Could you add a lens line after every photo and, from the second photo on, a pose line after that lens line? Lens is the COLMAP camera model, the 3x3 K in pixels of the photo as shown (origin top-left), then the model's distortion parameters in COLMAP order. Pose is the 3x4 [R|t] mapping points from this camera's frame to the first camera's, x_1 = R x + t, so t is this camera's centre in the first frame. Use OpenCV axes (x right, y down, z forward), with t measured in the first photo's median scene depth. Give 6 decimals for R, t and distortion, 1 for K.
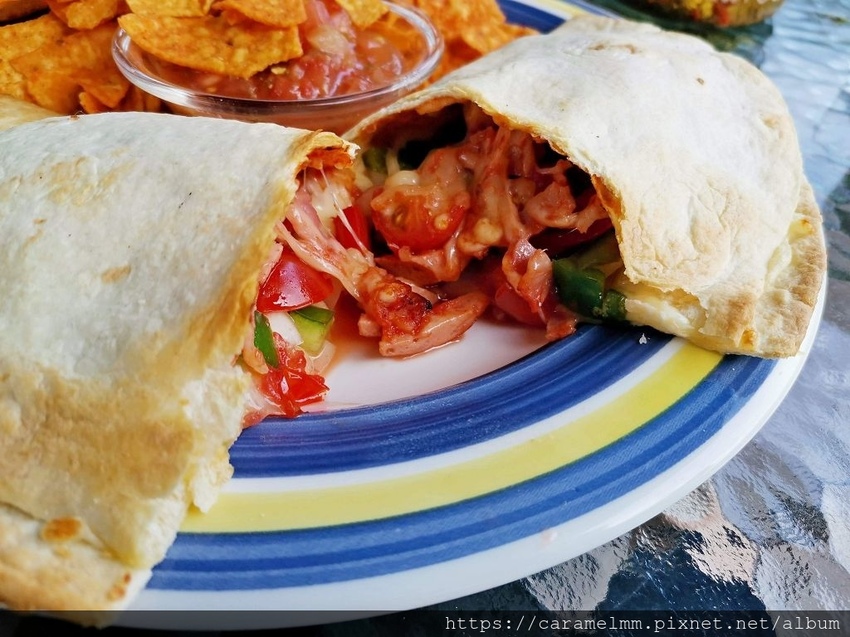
lens RADIAL K [[651.7, 0, 425.0], [0, 651.7, 318.5], [0, 0, 1]] dist [0.059937, -0.136675]
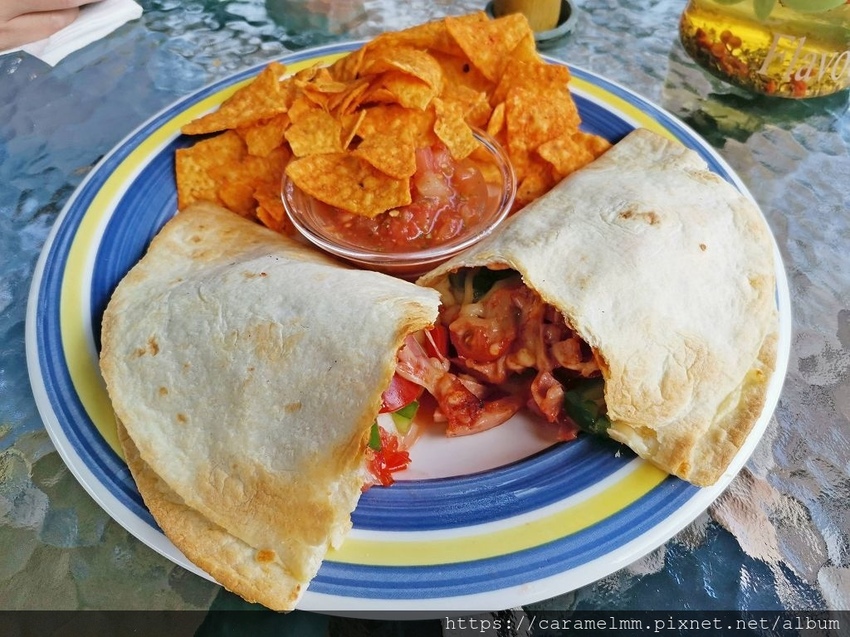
lens RADIAL K [[639.5, 0, 431.5], [0, 639.5, 316.6], [0, 0, 1]] dist [0.075027, -0.136730]
pose [[0.985104, 0.081783, -0.151268, 0.105634], [-0.060909, 0.988582, 0.137824, -0.445474], [0.160812, -0.126557, 0.978837, -0.466416]]
